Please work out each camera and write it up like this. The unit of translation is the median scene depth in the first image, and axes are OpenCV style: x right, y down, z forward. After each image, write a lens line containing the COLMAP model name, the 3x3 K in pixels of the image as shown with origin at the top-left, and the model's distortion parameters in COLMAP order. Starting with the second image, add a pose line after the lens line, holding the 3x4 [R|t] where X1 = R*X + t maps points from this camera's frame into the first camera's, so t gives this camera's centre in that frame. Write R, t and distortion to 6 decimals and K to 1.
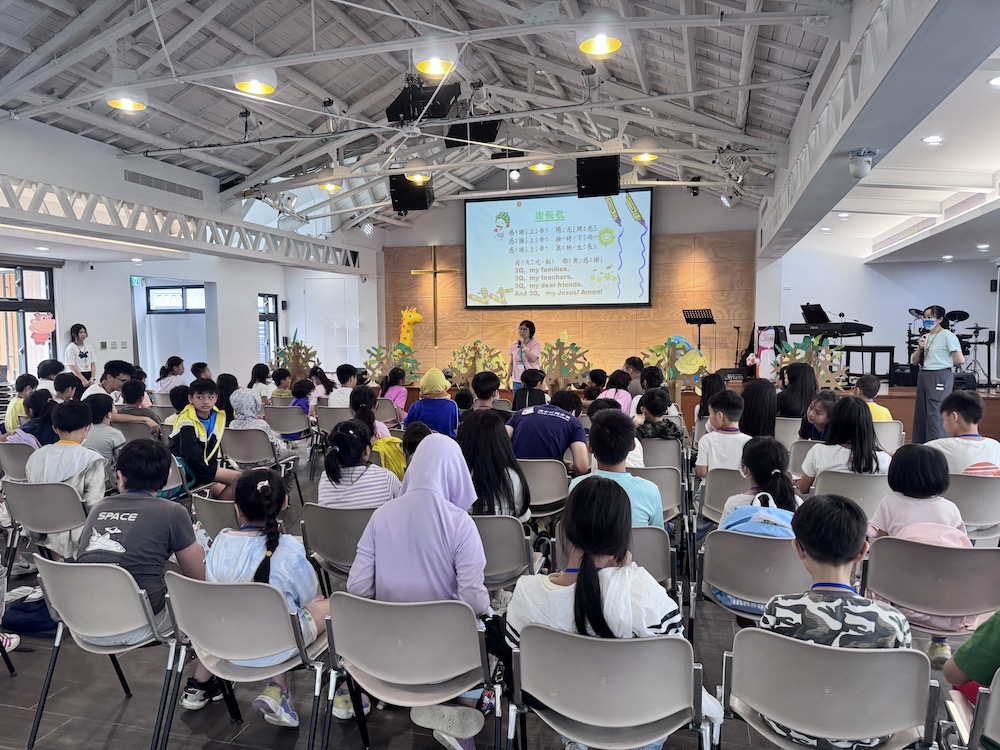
lens RADIAL K [[695.3, 0, 500.4], [0, 695.3, 378.6], [0, 0, 1]] dist [-0.002115, -0.004302]
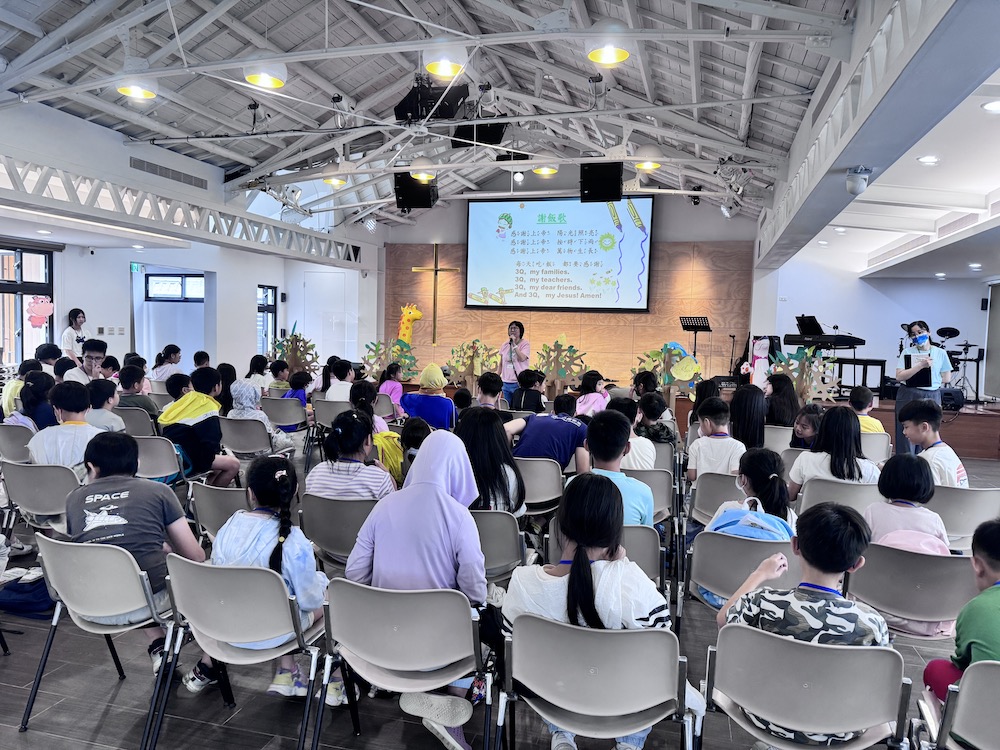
lens RADIAL K [[695.3, 0, 508.0], [0, 695.3, 375.0], [0, 0, 1]] dist [-0.002115, -0.004302]
pose [[0.999231, 0.035317, 0.017048, -0.002942], [-0.035220, 0.999362, -0.005996, 0.001228], [-0.017249, 0.005391, 0.999837, -0.010769]]
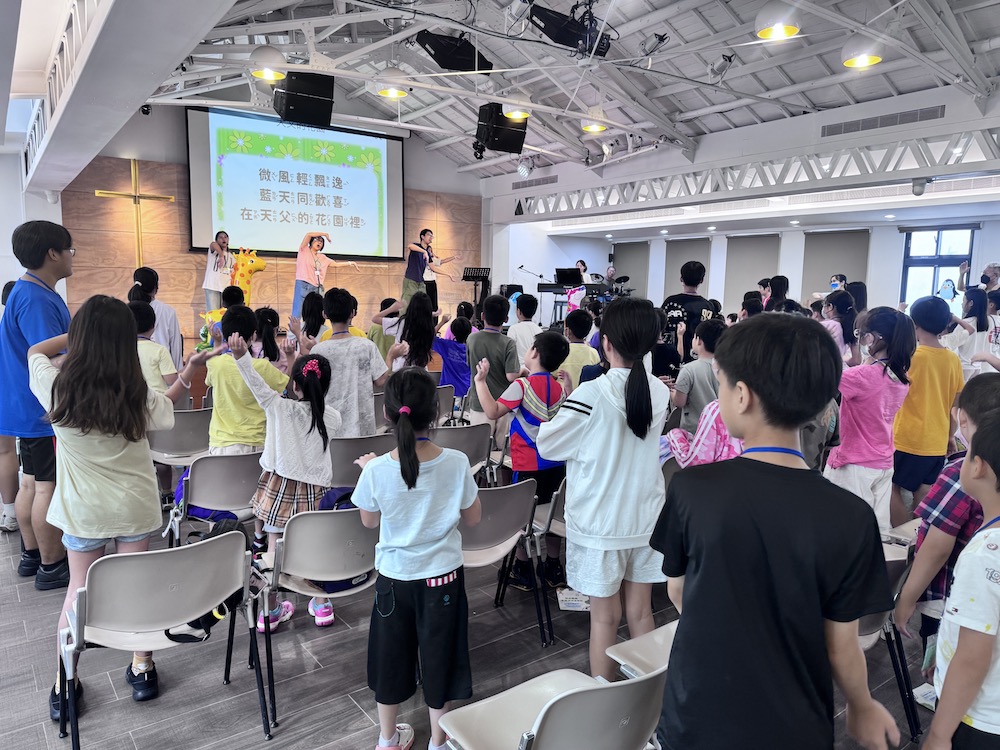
lens RADIAL K [[695.3, 0, 501.5], [0, 695.3, 378.0], [0, 0, 1]] dist [-0.002115, -0.004302]
pose [[0.610993, -0.084478, 0.787116, -0.932186], [0.026172, 0.995902, 0.086569, -0.037115], [-0.791204, -0.032293, 0.610700, 0.517363]]
